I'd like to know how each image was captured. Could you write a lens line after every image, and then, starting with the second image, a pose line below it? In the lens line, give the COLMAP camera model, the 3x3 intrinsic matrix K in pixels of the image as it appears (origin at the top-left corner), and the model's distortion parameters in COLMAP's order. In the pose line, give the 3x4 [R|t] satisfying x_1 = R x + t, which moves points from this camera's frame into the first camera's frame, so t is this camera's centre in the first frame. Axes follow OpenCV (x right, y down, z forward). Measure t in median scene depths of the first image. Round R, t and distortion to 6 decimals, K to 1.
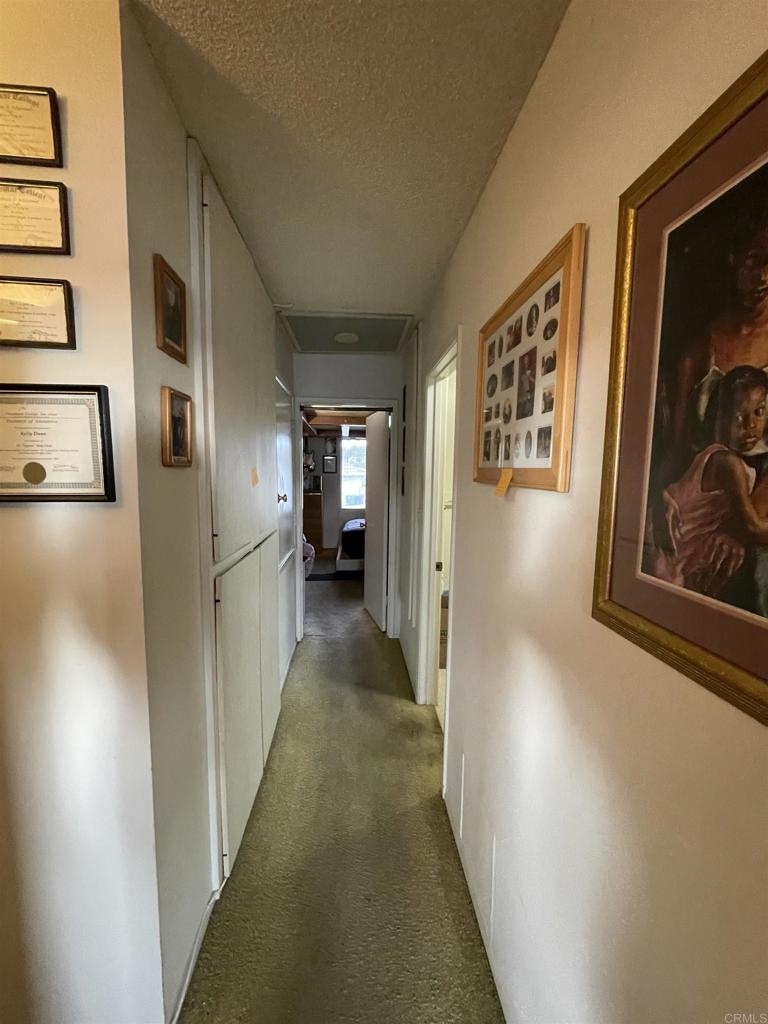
lens RADIAL K [[411.9, 0, 384.5], [0, 411.9, 513.5], [0, 0, 1]] dist [0.000017, -0.000024]
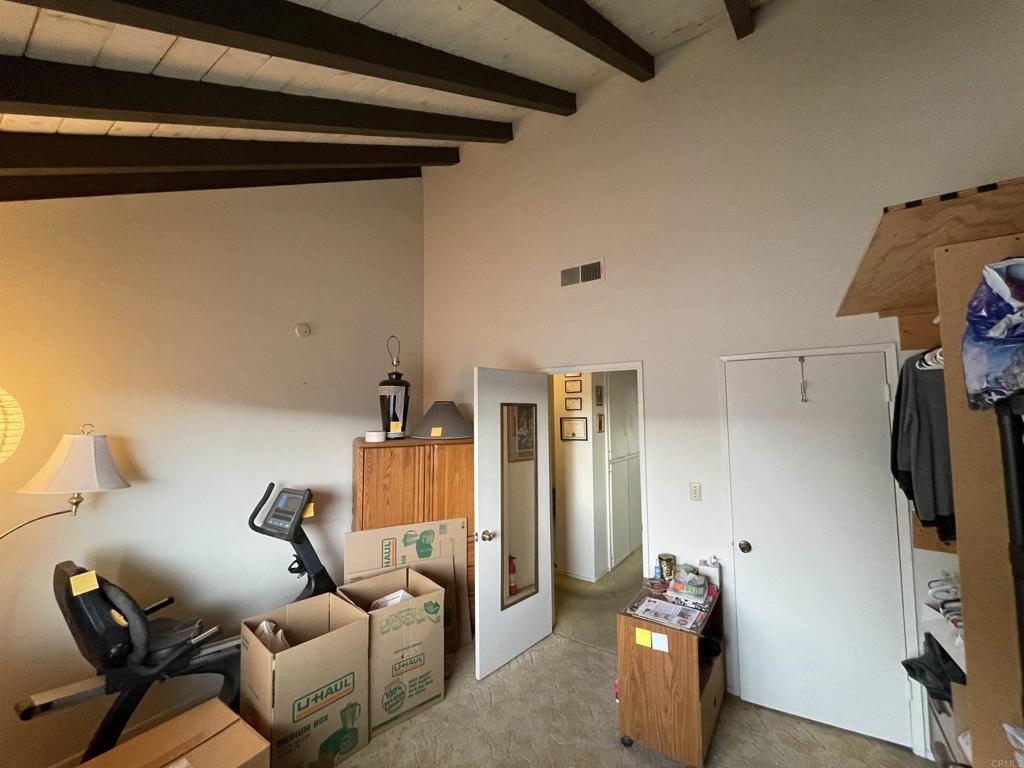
lens RADIAL K [[411.9, 0, 512.0], [0, 411.9, 383.9], [0, 0, 1]] dist [0.000017, -0.000024]
pose [[0.780257, -0.063813, -0.622195, 1.704640], [-0.042952, 0.986967, -0.155087, 0.098905], [0.623982, 0.147732, 0.767347, -3.382890]]
